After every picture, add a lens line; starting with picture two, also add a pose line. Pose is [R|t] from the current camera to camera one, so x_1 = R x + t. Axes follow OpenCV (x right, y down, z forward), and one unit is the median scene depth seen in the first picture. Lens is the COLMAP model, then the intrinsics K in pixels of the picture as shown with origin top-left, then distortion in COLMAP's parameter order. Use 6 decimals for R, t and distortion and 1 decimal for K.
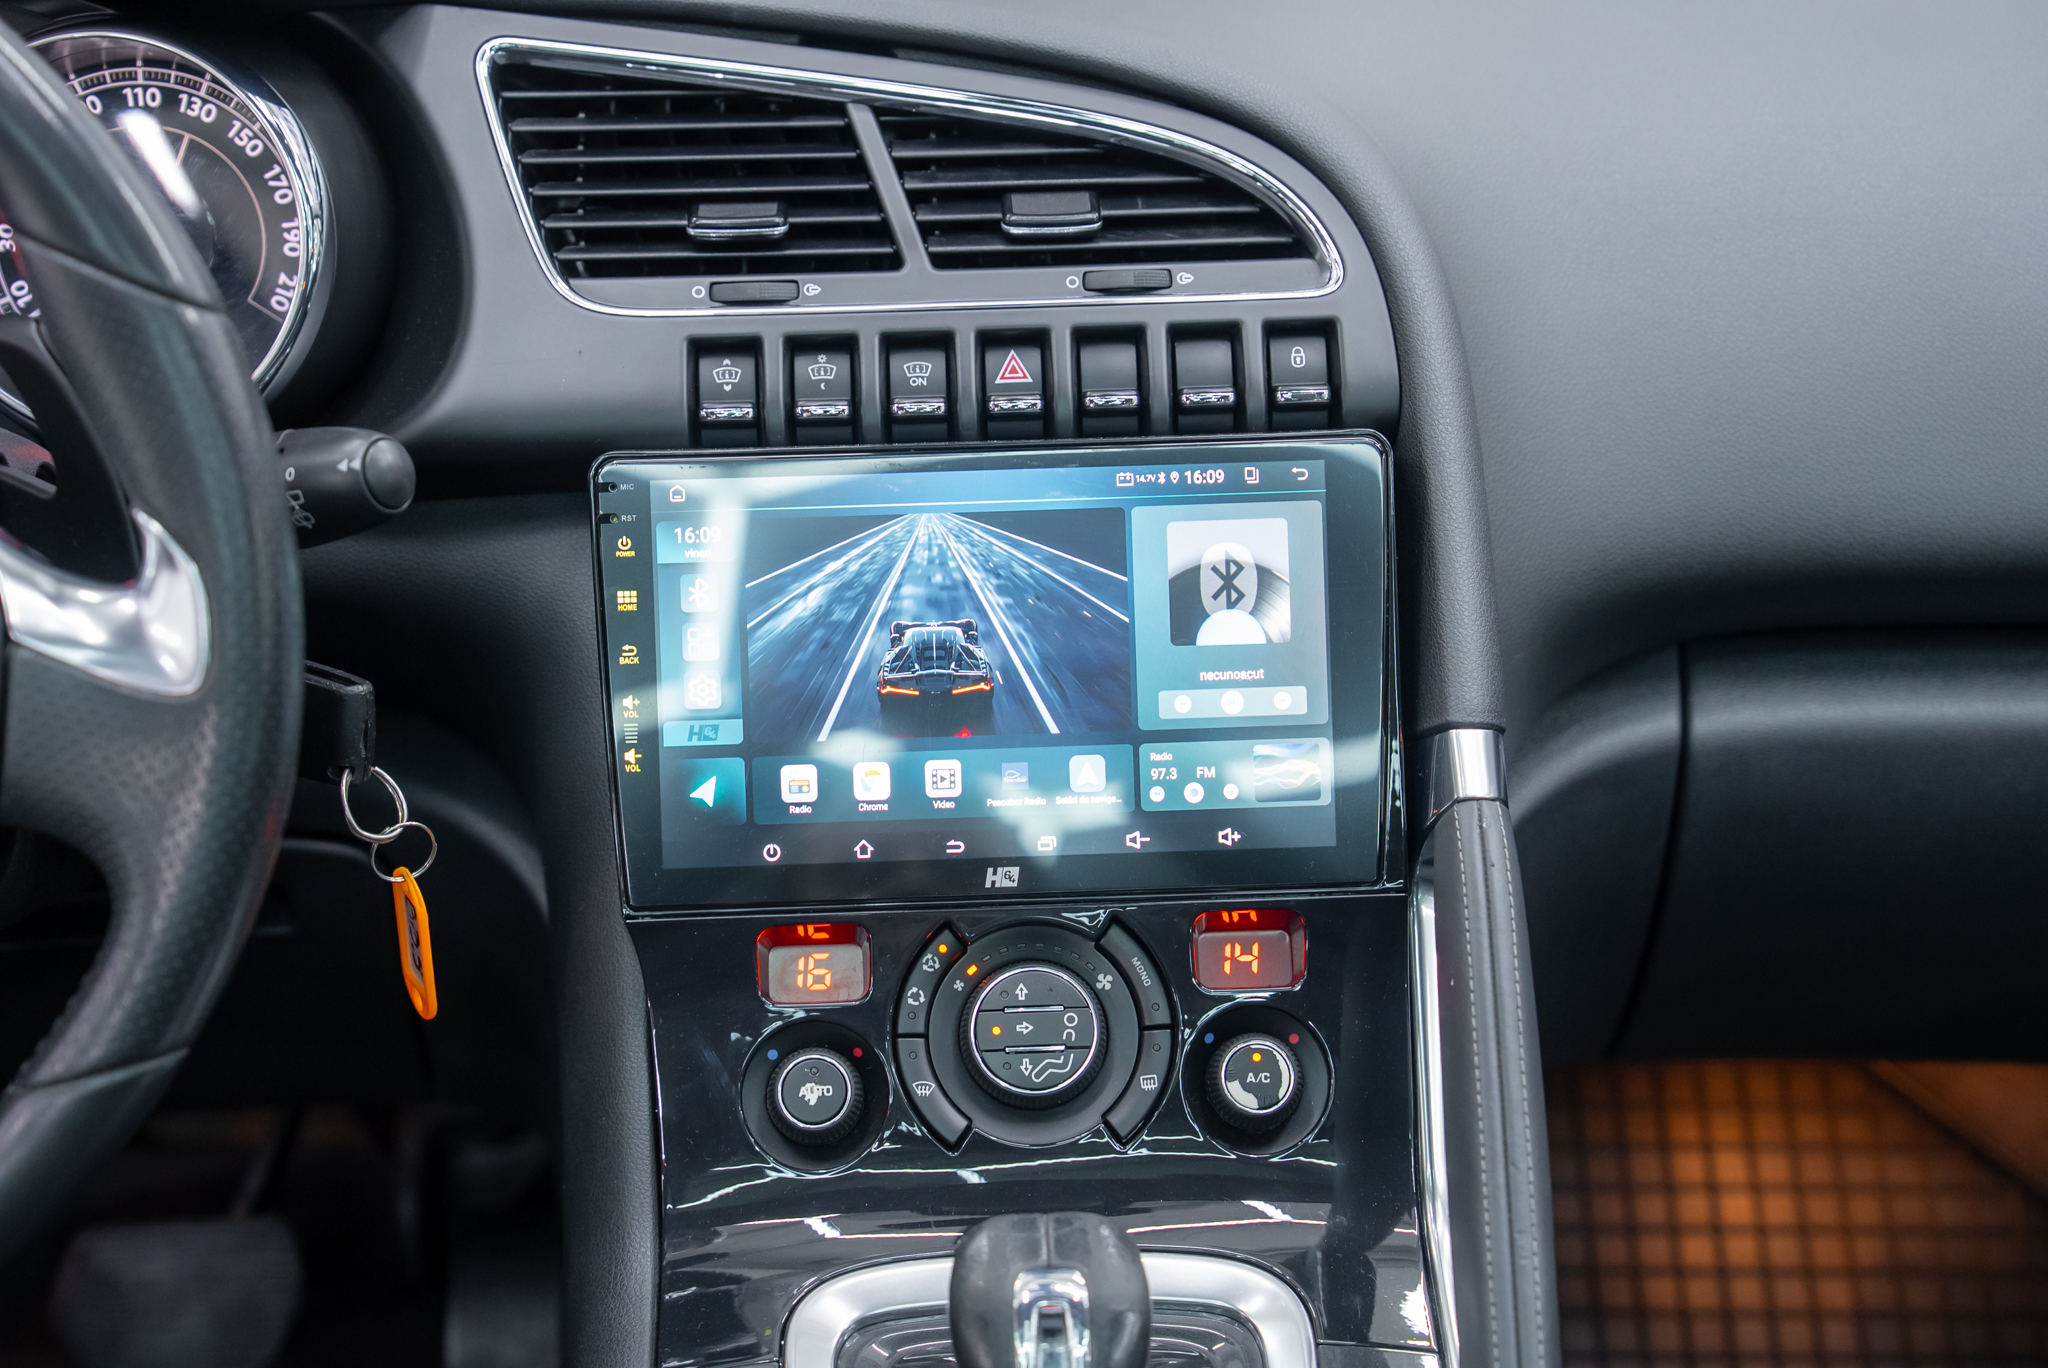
lens RADIAL K [[3195.3, 0, 1024.0], [0, 3195.3, 684.0], [0, 0, 1]] dist [0.270166, 0.040214]
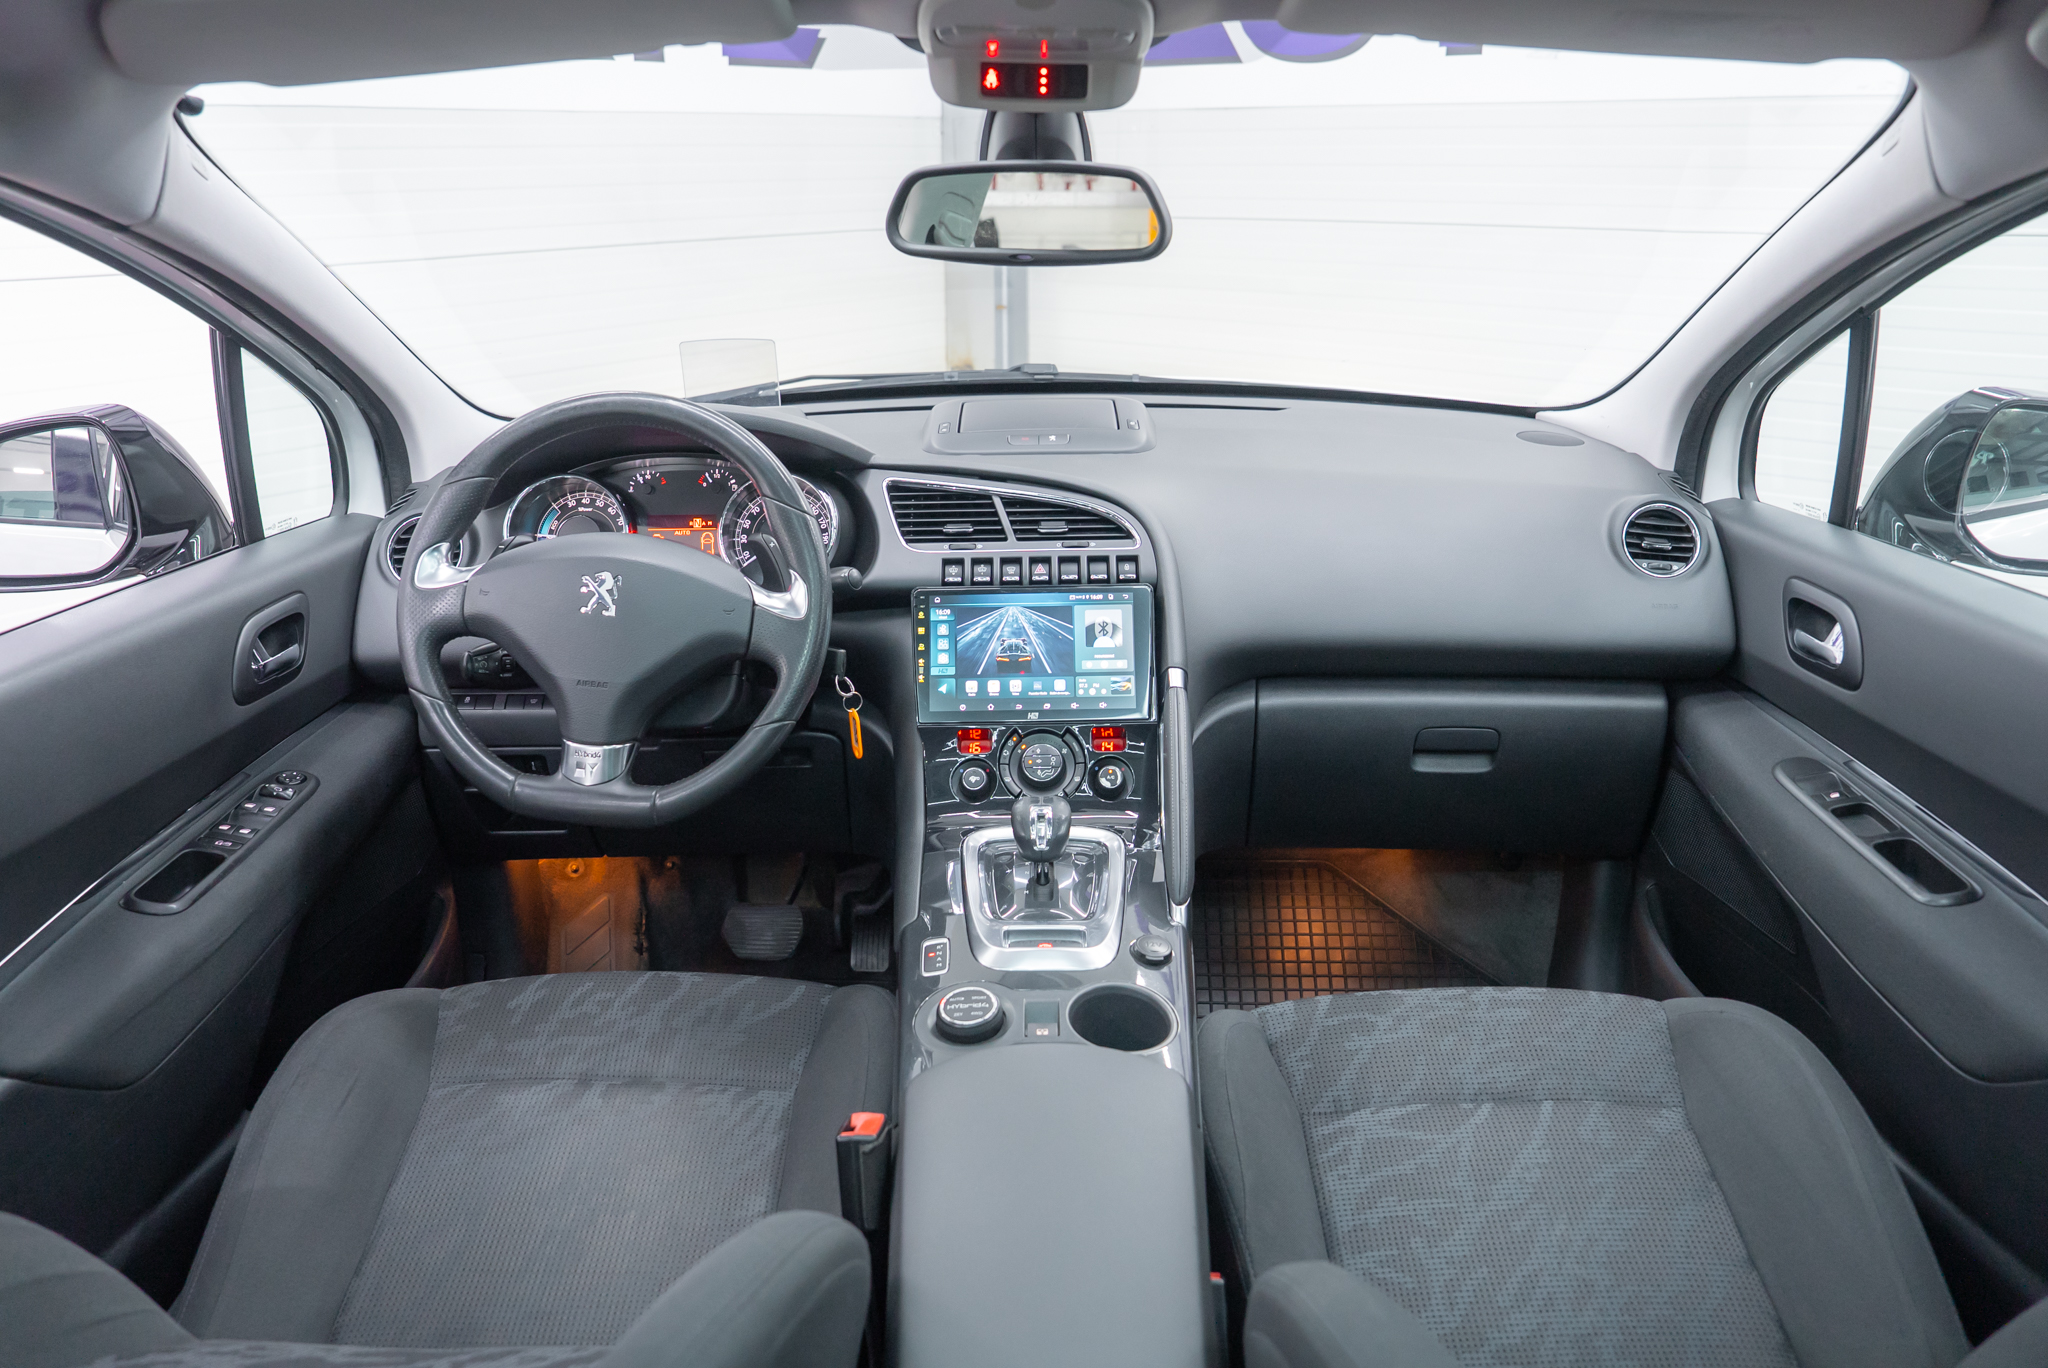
lens RADIAL K [[1423.3, 0, 1024.0], [0, 1423.3, 684.0], [0, 0, 1]] dist [0.001533, 0.001524]
pose [[0.998782, 0.011589, -0.047951, 0.052010], [-0.019985, 0.983734, -0.178517, 0.281089], [0.045102, 0.179258, 0.982768, -0.420043]]
